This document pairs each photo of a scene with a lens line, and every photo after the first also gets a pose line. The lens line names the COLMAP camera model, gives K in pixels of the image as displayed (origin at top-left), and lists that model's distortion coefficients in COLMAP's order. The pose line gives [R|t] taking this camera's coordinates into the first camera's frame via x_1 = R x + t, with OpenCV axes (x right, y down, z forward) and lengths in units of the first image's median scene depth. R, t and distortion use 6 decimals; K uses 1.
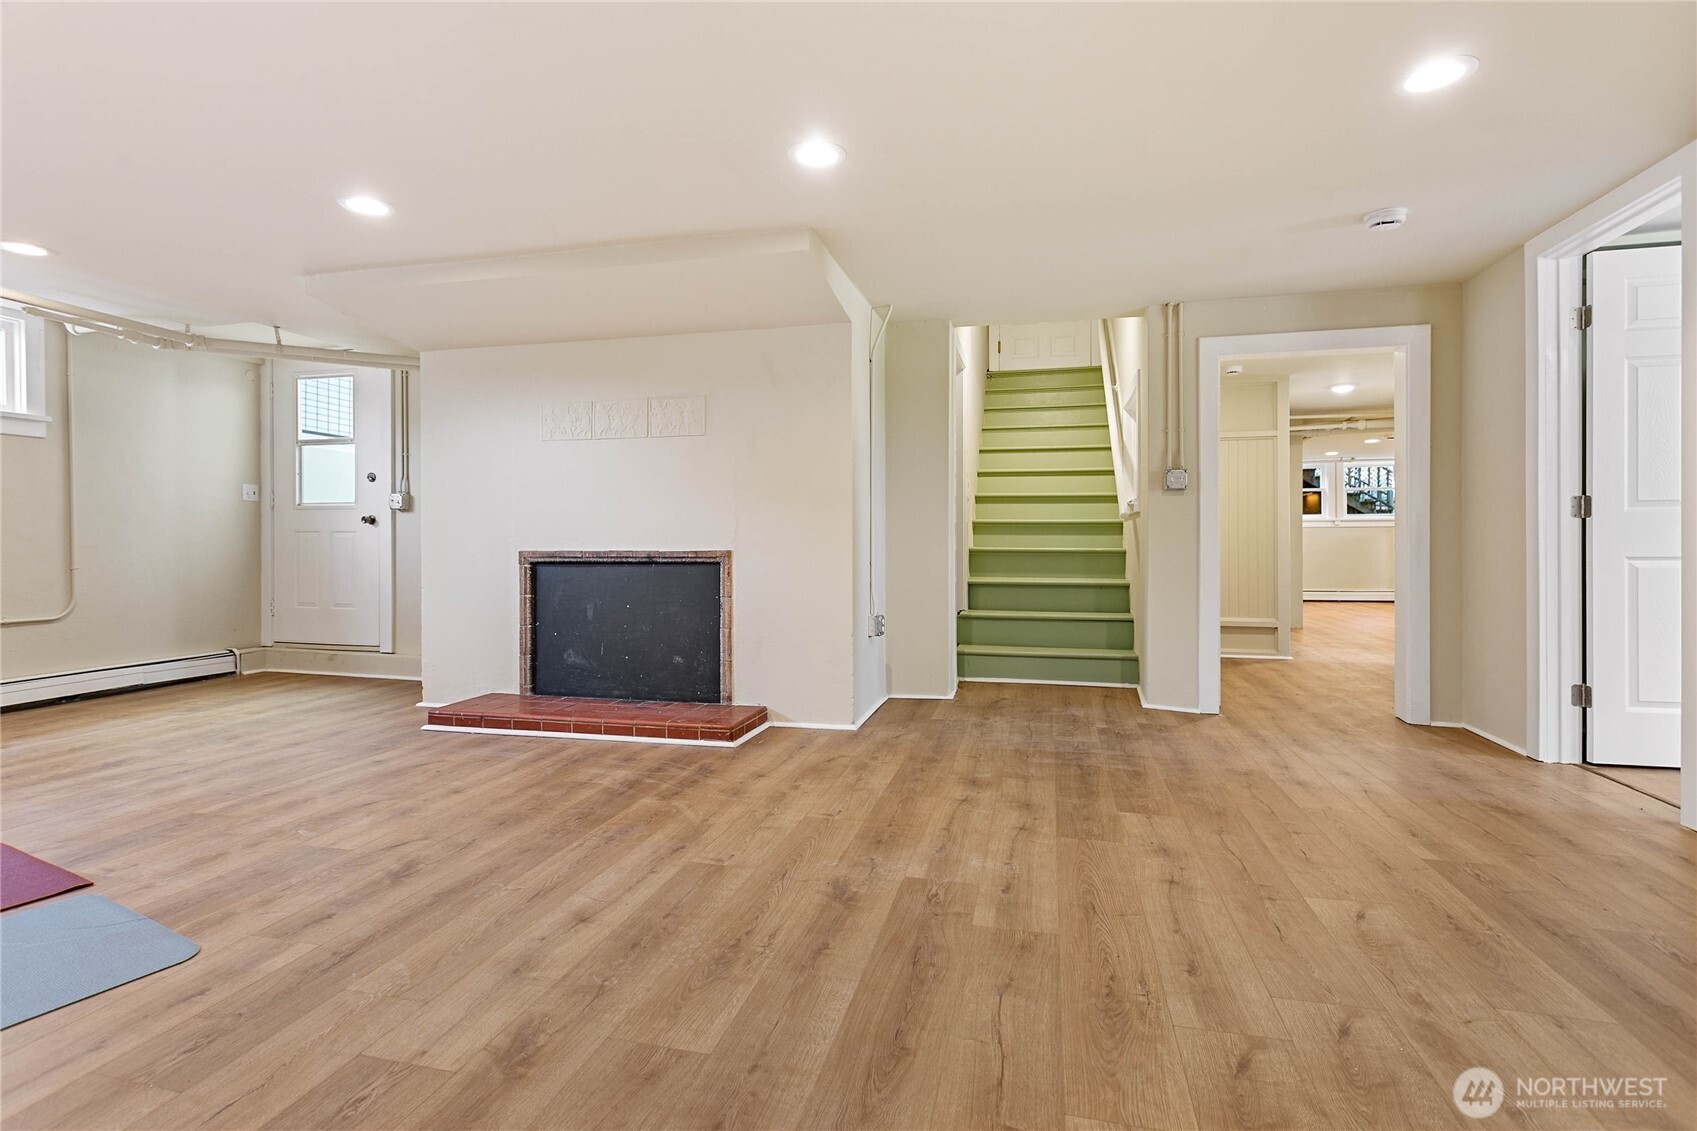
lens RADIAL K [[808.6, 0, 848.8], [0, 808.6, 550.9], [0, 0, 1]] dist [0.010077, 0.000235]
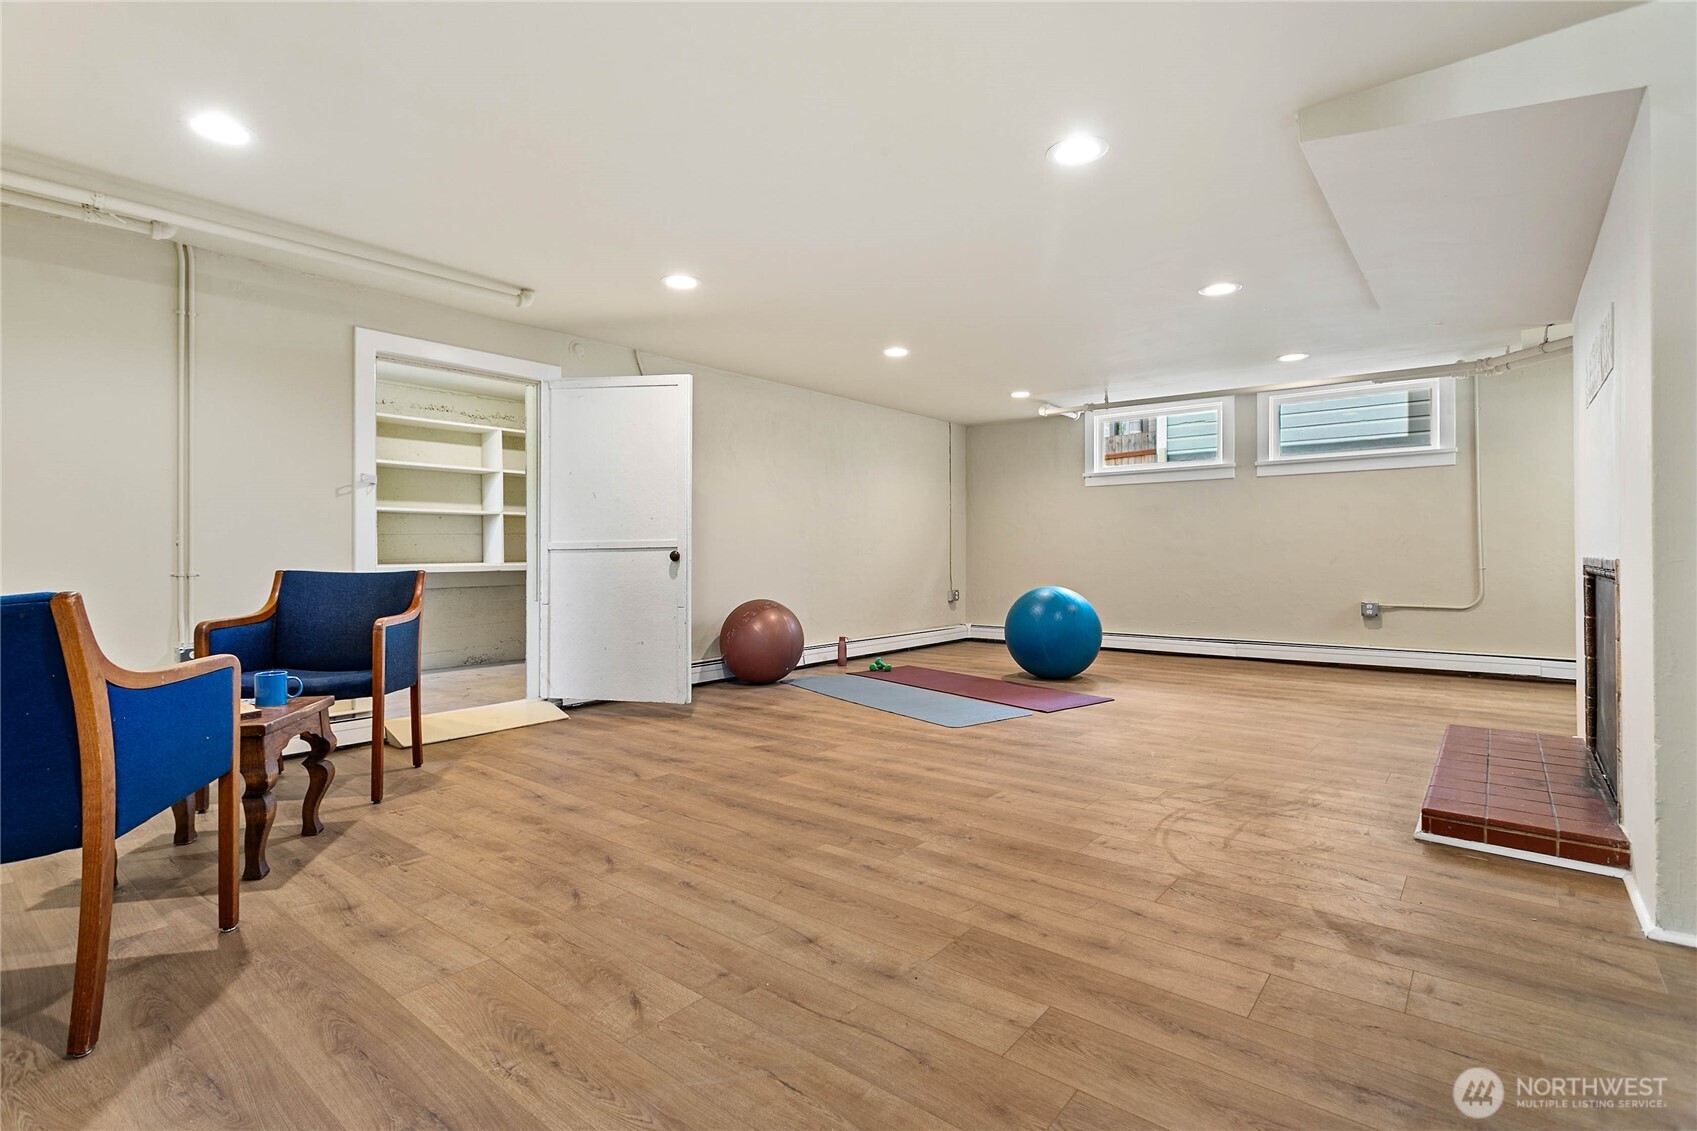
lens RADIAL K [[808.6, 0, 848.7], [0, 808.6, 557.8], [0, 0, 1]] dist [0.010077, 0.000235]
pose [[-0.423914, 0.010239, -0.905645, 1.295161], [-0.002626, 0.999918, 0.012534, -0.015975], [0.905699, 0.007691, -0.423852, 1.559704]]
